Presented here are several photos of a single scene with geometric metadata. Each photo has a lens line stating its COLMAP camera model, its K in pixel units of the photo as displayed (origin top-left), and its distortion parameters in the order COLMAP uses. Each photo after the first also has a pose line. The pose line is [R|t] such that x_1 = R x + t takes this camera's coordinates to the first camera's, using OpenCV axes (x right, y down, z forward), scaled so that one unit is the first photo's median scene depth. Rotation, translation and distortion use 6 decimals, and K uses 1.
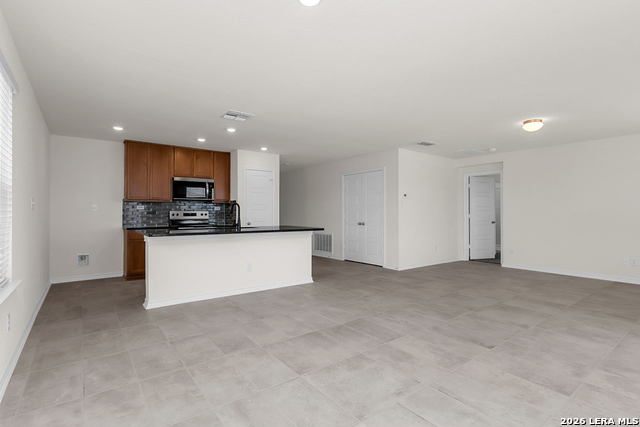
lens RADIAL K [[315.1, 0, 313.3], [0, 315.1, 211.4], [0, 0, 1]] dist [-0.001200, -0.000338]
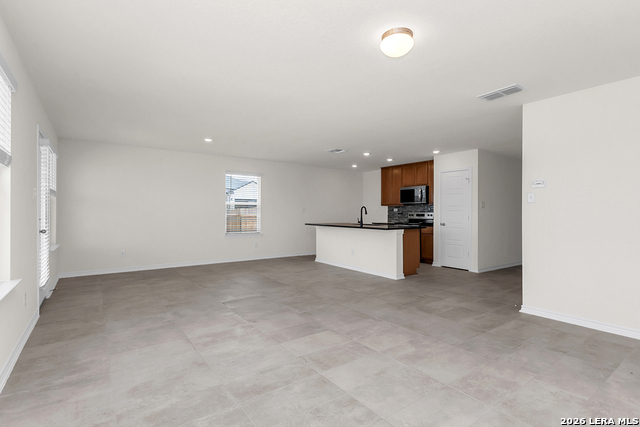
lens RADIAL K [[315.1, 0, 313.3], [0, 315.1, 211.4], [0, 0, 1]] dist [-0.001200, -0.000338]
pose [[-0.025550, -0.004272, -0.999664, 0.865352], [-0.012039, 0.999920, -0.003965, 0.004422], [0.999601, 0.011934, -0.025599, 0.622427]]
